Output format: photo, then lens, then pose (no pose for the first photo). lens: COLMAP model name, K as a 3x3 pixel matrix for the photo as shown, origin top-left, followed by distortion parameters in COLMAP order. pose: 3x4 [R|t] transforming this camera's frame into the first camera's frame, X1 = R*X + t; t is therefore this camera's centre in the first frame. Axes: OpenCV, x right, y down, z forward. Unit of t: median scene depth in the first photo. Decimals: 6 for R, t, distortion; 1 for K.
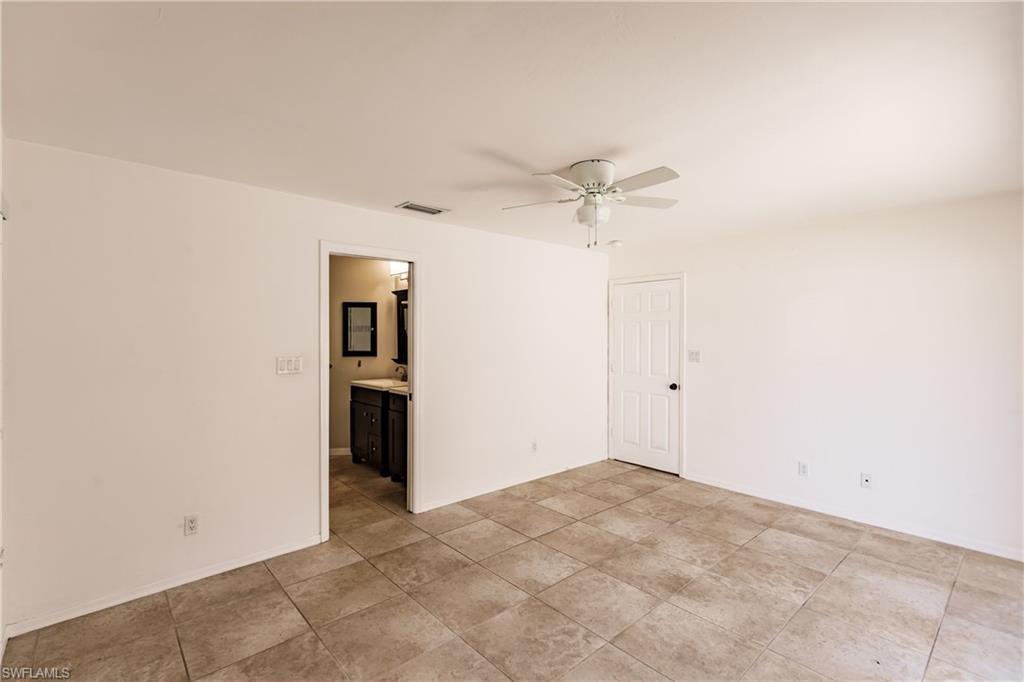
lens RADIAL K [[465.0, 0, 499.0], [0, 465.0, 337.2], [0, 0, 1]] dist [-0.000371, -0.000878]
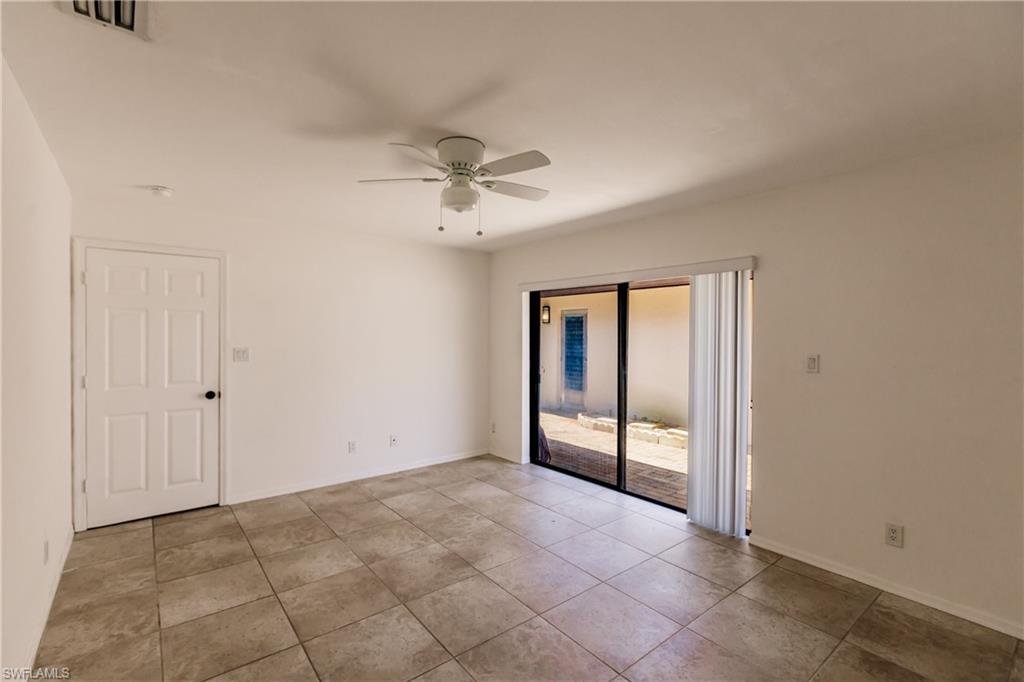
lens RADIAL K [[465.0, 0, 499.0], [0, 465.0, 337.2], [0, 0, 1]] dist [-0.000371, -0.000878]
pose [[0.046877, -0.012795, 0.998819, -0.577457], [0.000501, 0.999918, 0.012785, -0.001383], [-0.998901, -0.000099, 0.046880, 0.718378]]
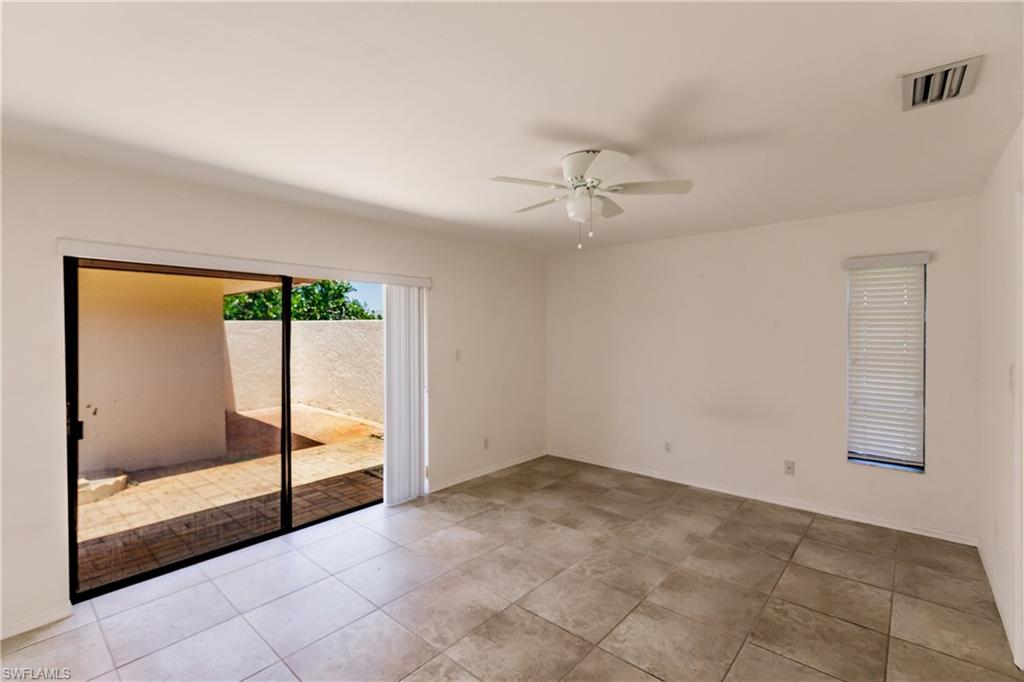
lens RADIAL K [[459.8, 0, 512.5], [0, 459.8, 335.8], [0, 0, 1]] dist [0.001514, -0.000148]
pose [[-0.988967, 0.003669, -0.148087, 0.397109], [0.001472, 0.999887, 0.014943, -0.014338], [0.148125, 0.014560, -0.988861, 1.554257]]
